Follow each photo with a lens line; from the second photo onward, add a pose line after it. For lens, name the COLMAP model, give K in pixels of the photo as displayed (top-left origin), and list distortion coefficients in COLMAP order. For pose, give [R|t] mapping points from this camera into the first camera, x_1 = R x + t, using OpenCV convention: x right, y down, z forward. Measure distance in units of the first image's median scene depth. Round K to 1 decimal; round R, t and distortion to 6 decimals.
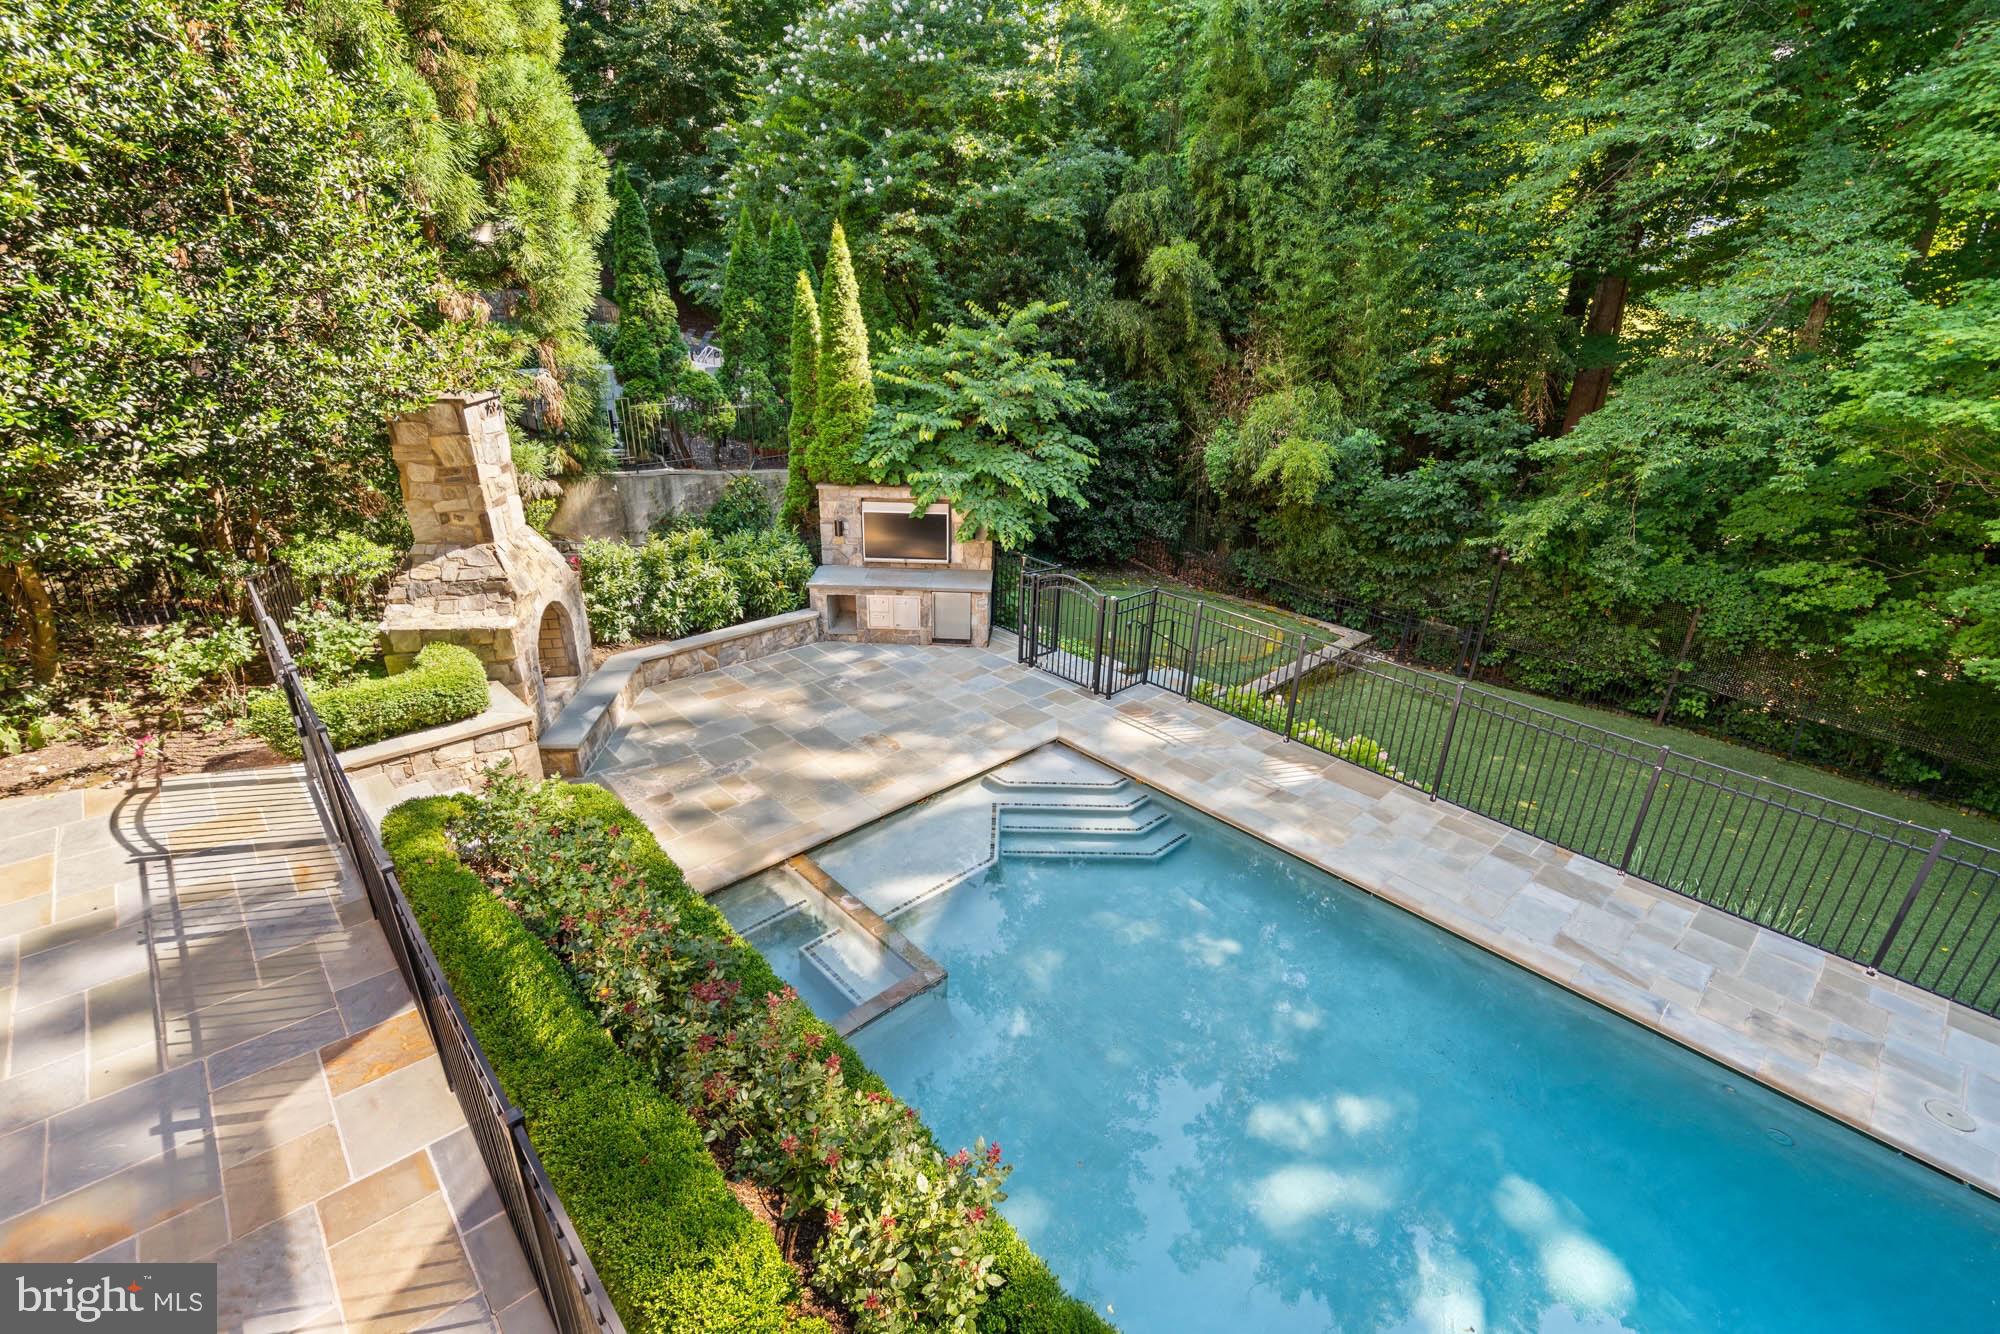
lens RADIAL K [[895.1, 0, 993.5], [0, 895.1, 669.6], [0, 0, 1]] dist [-0.013629, 0.009019]
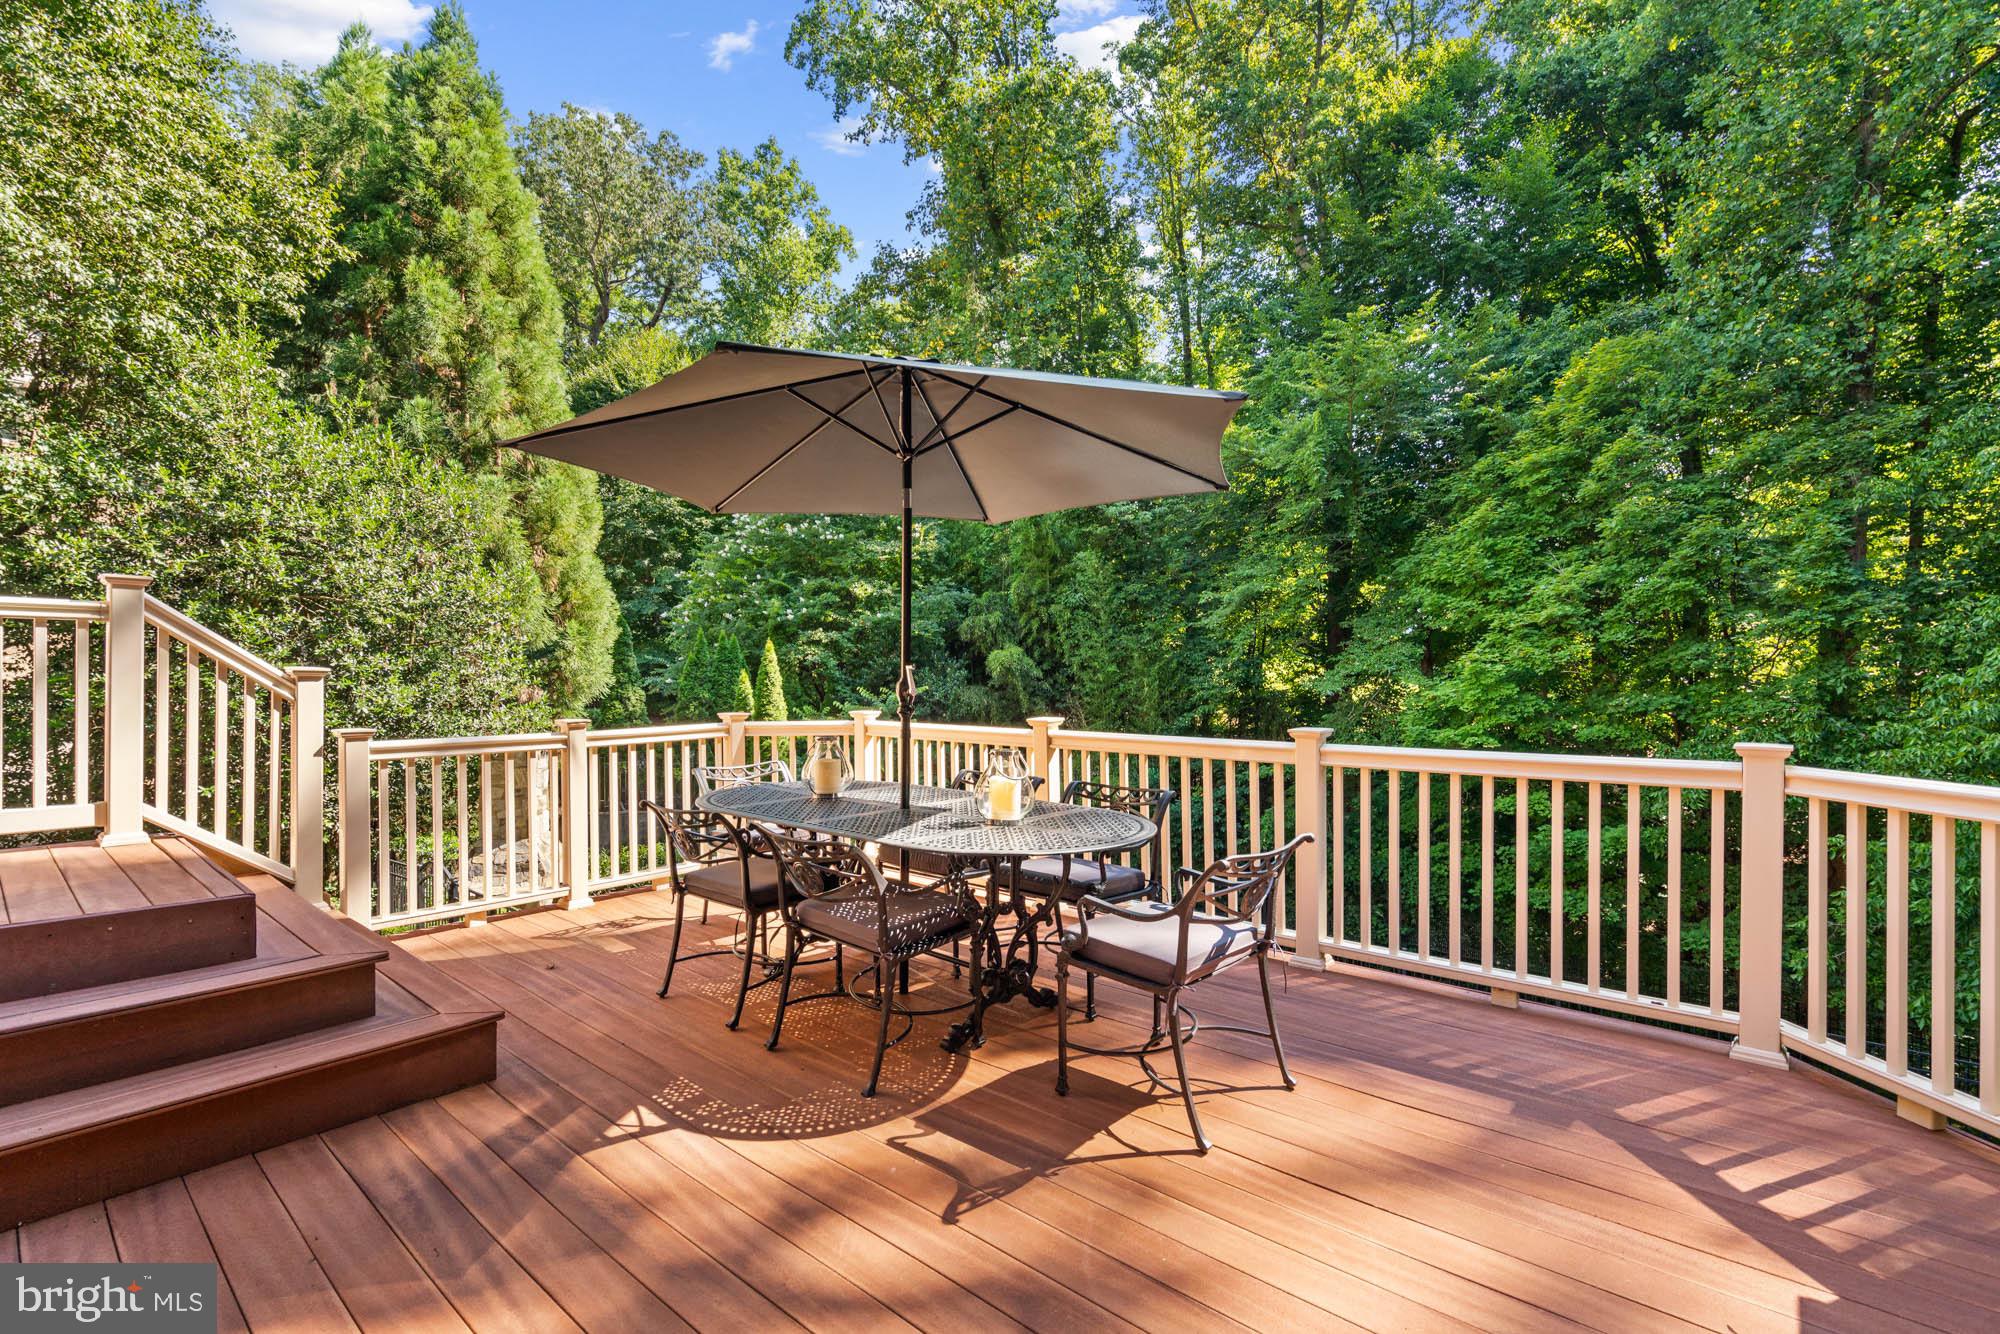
lens RADIAL K [[895.1, 0, 993.5], [0, 895.1, 669.6], [0, 0, 1]] dist [-0.013629, 0.009019]
pose [[0.993991, -0.014245, 0.108529, 0.026552], [0.056826, 0.914572, -0.400410, 0.126105], [-0.093554, 0.404171, 0.909886, -0.286474]]
